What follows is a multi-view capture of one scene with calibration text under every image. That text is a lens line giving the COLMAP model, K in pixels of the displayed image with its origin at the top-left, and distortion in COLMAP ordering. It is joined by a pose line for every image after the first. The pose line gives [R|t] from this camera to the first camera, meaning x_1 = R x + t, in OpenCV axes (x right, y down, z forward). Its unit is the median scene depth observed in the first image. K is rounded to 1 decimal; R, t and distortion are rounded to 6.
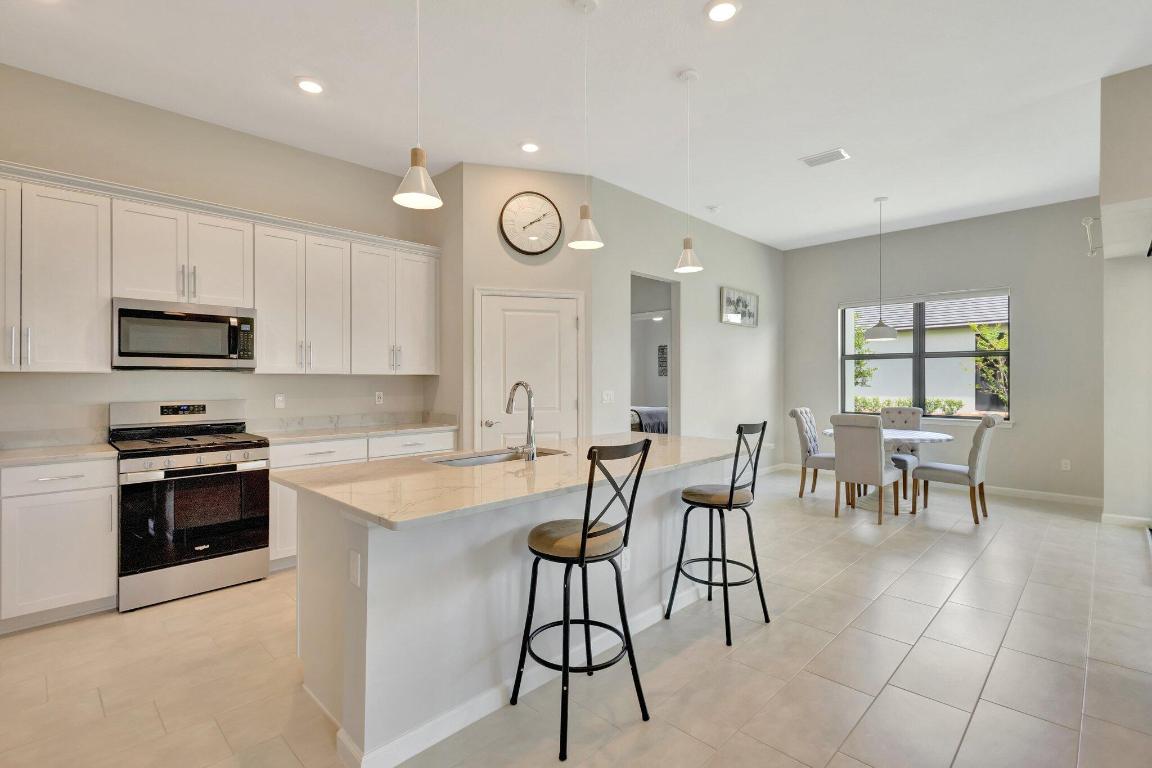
lens RADIAL K [[531.5, 0, 576.7], [0, 531.5, 378.8], [0, 0, 1]] dist [0.010095, -0.000525]
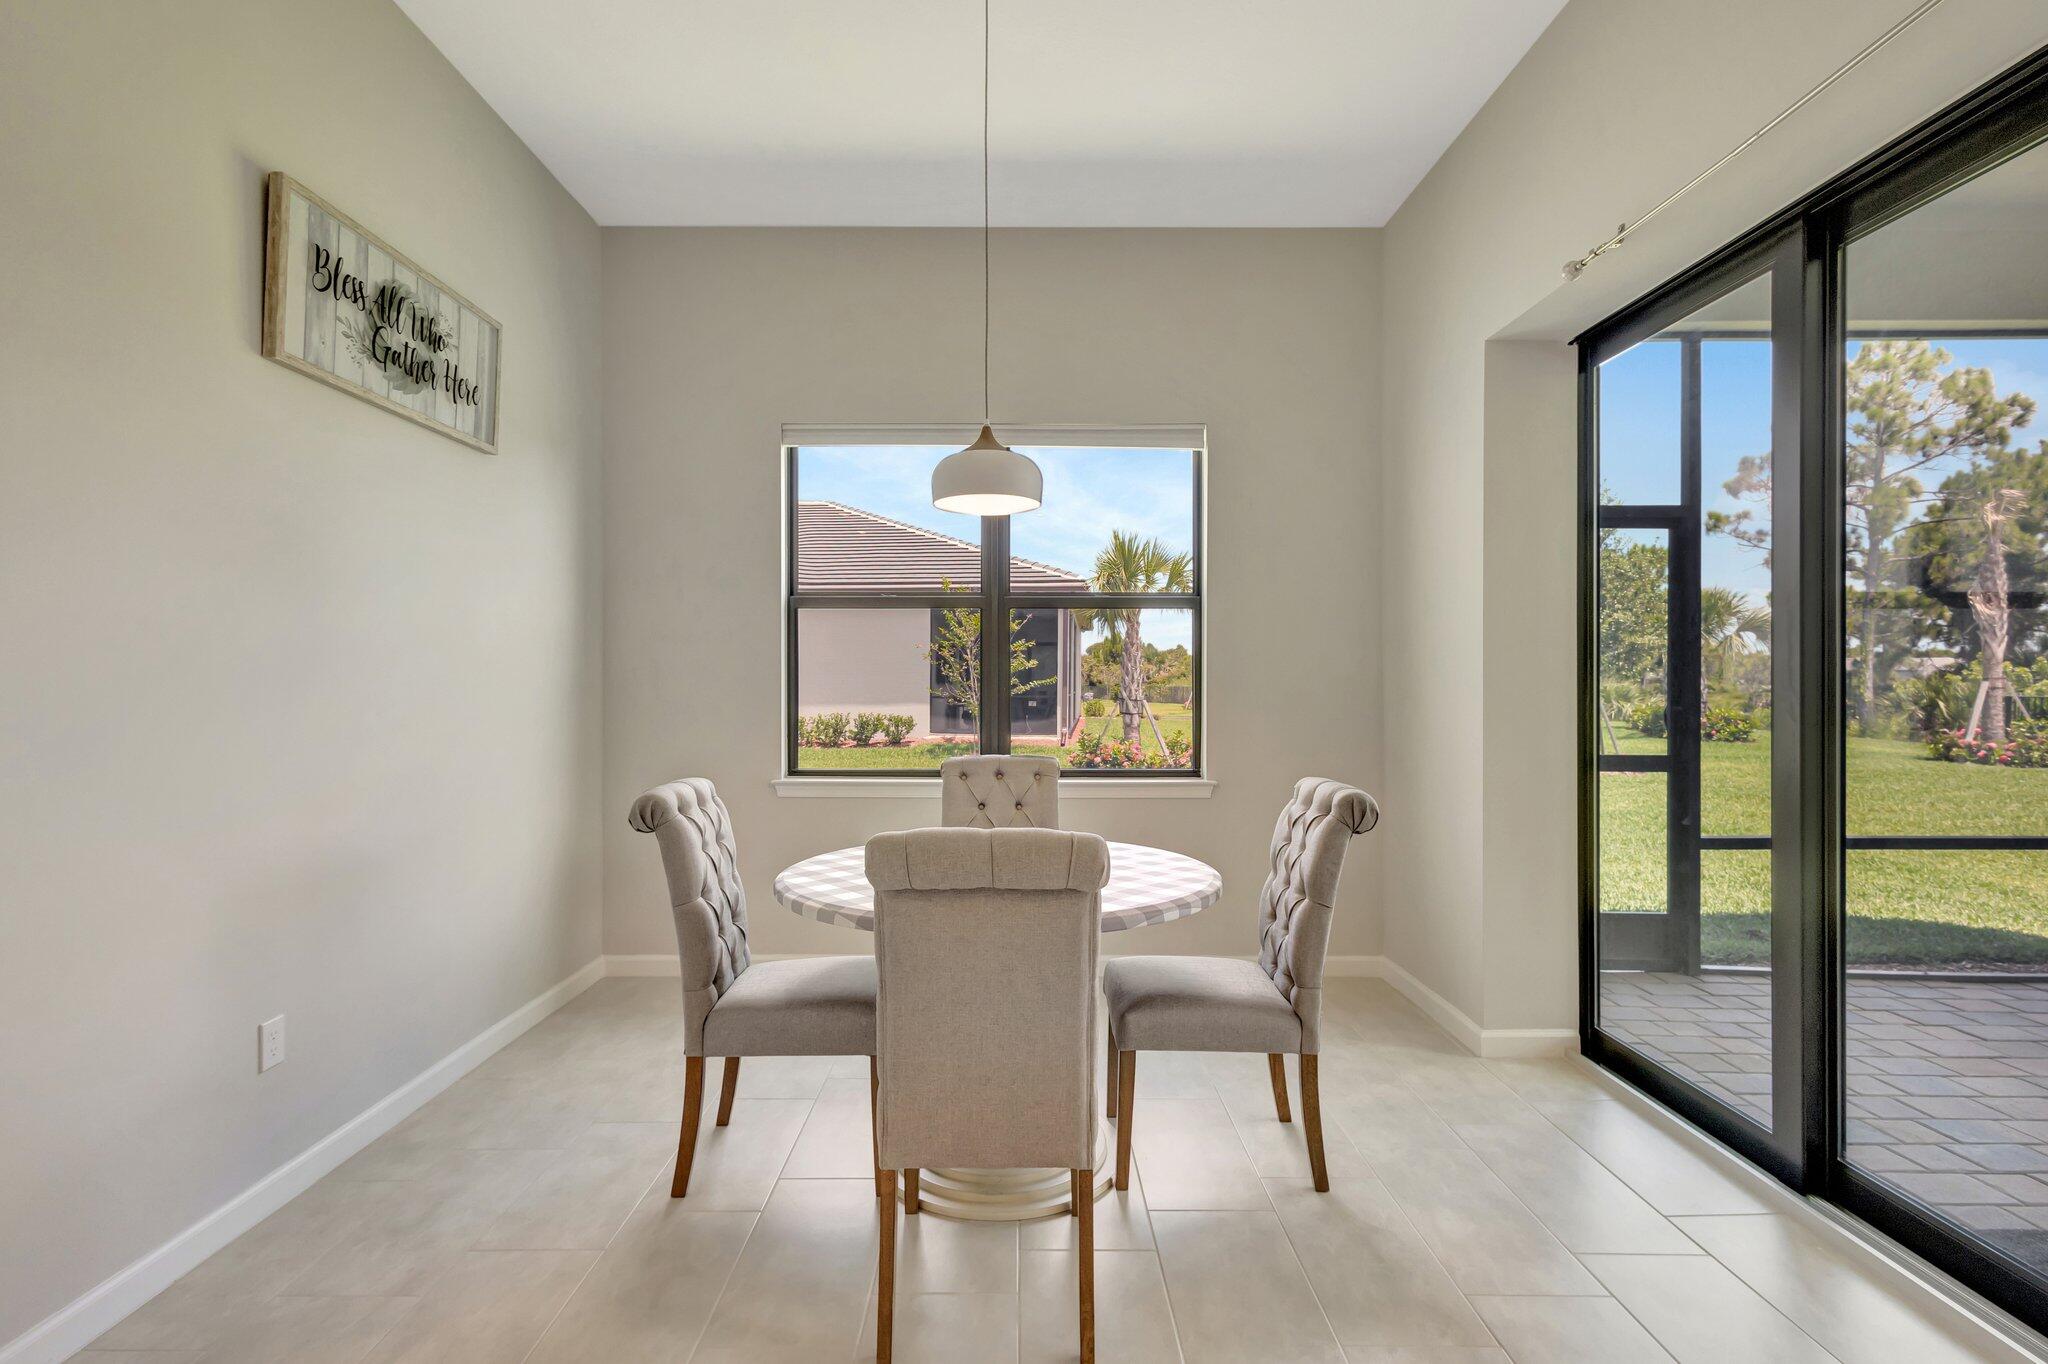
lens RADIAL K [[944.9, 0, 1027.1], [0, 944.9, 686.3], [0, 0, 1]] dist [0.010095, -0.000525]
pose [[0.702747, -0.000295, 0.711440, 0.218577], [-0.003058, 0.999989, 0.003434, 0.010422], [-0.711434, -0.004589, 0.702738, 0.560694]]
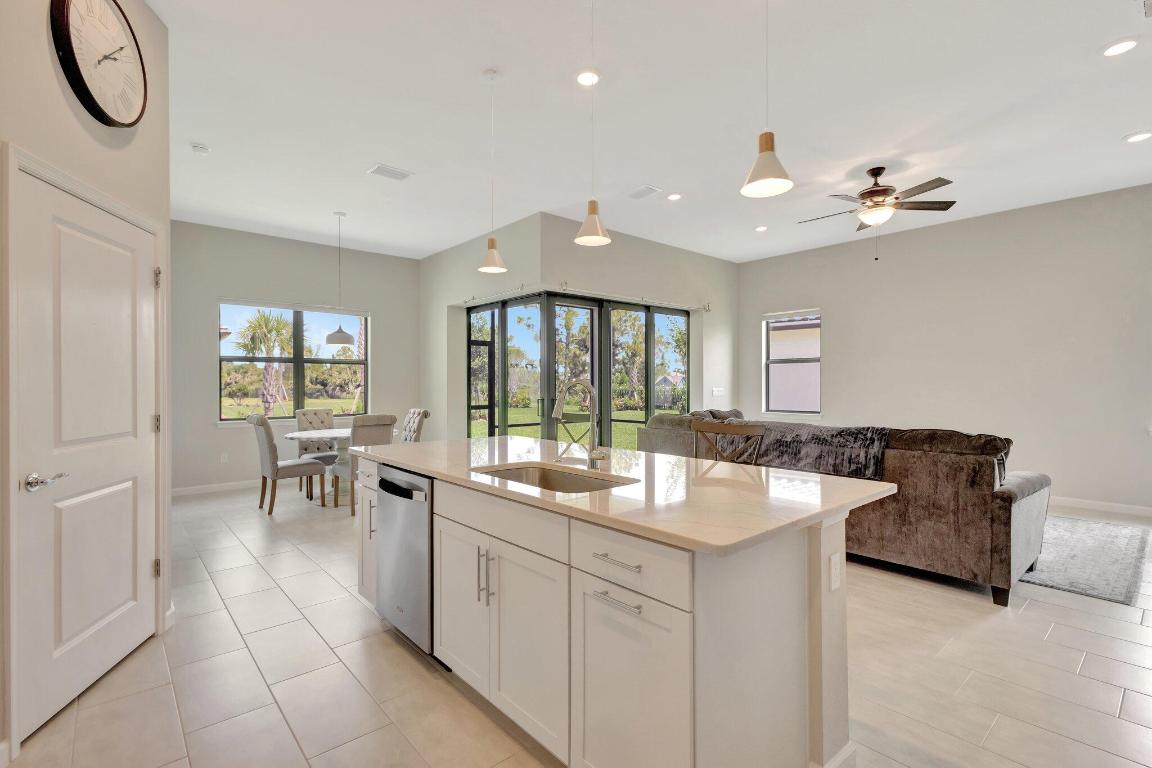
lens RADIAL K [[531.5, 0, 573.2], [0, 531.5, 388.2], [0, 0, 1]] dist [0.010095, -0.000525]
pose [[0.067440, -0.005268, 0.997709, -0.395194], [0.001106, 0.999986, 0.005205, 0.006724], [-0.997723, 0.000753, 0.067445, 0.387350]]
